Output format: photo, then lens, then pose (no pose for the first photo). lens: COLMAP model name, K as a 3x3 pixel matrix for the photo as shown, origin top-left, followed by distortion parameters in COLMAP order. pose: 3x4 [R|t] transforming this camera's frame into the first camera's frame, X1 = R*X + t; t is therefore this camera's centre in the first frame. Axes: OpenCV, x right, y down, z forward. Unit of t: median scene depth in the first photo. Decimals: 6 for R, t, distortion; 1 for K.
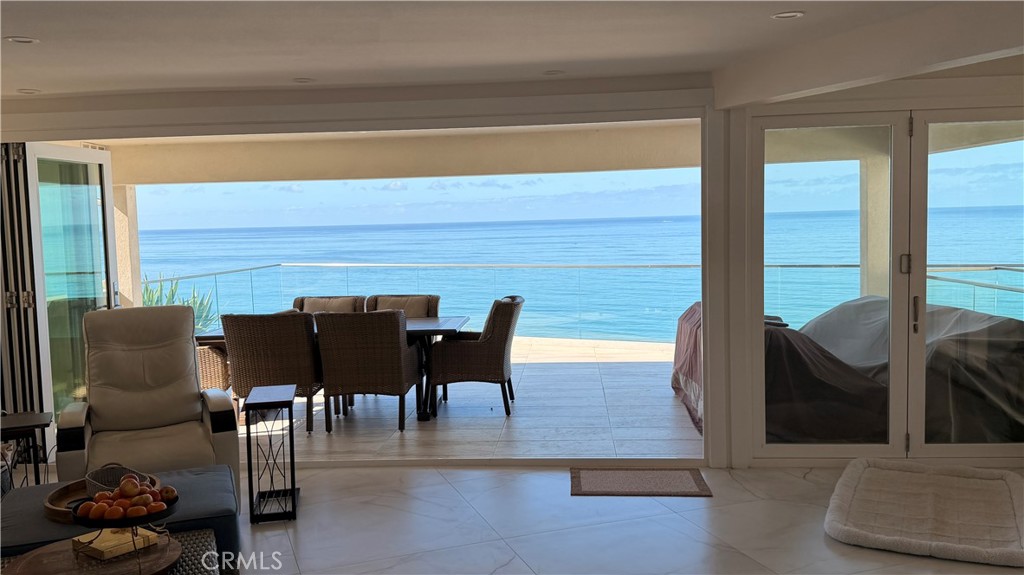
lens RADIAL K [[895.5, 0, 512.3], [0, 895.5, 286.4], [0, 0, 1]] dist [0.065114, 0.004661]
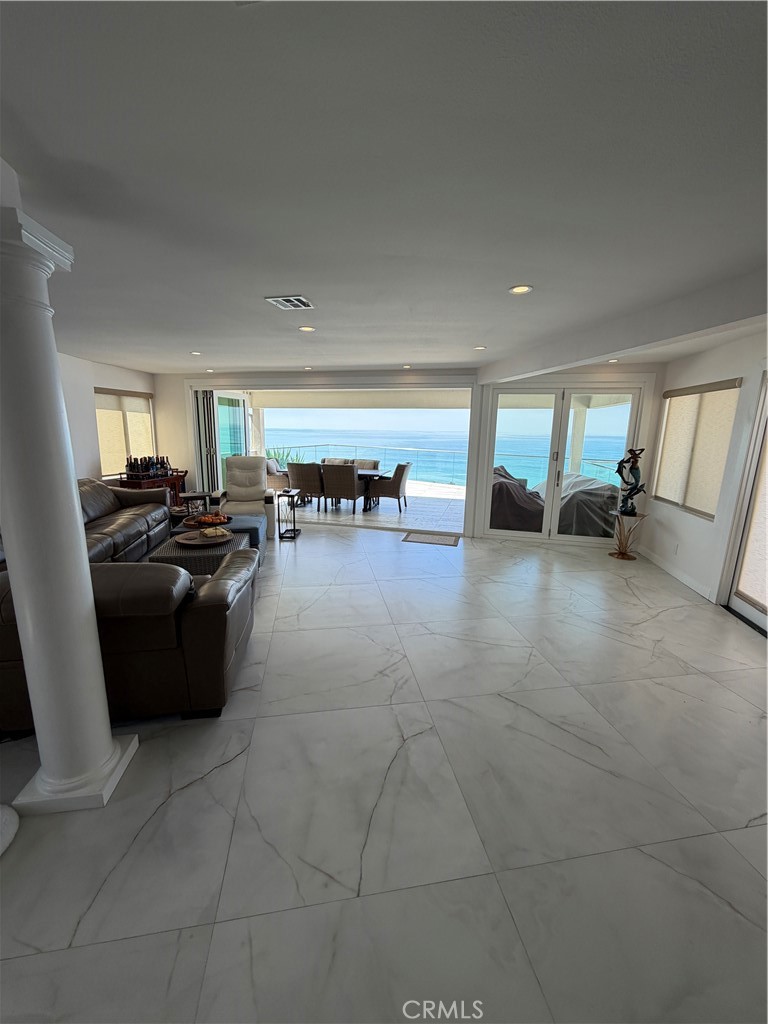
lens RADIAL K [[410.1, 0, 385.1], [0, 410.1, 514.0], [0, 0, 1]] dist [0.001311, 0.000055]
pose [[0.983941, 0.080511, -0.159306, 0.160536], [-0.059506, 0.989396, 0.132492, 0.006594], [0.168283, -0.120885, 0.978298, -0.099211]]
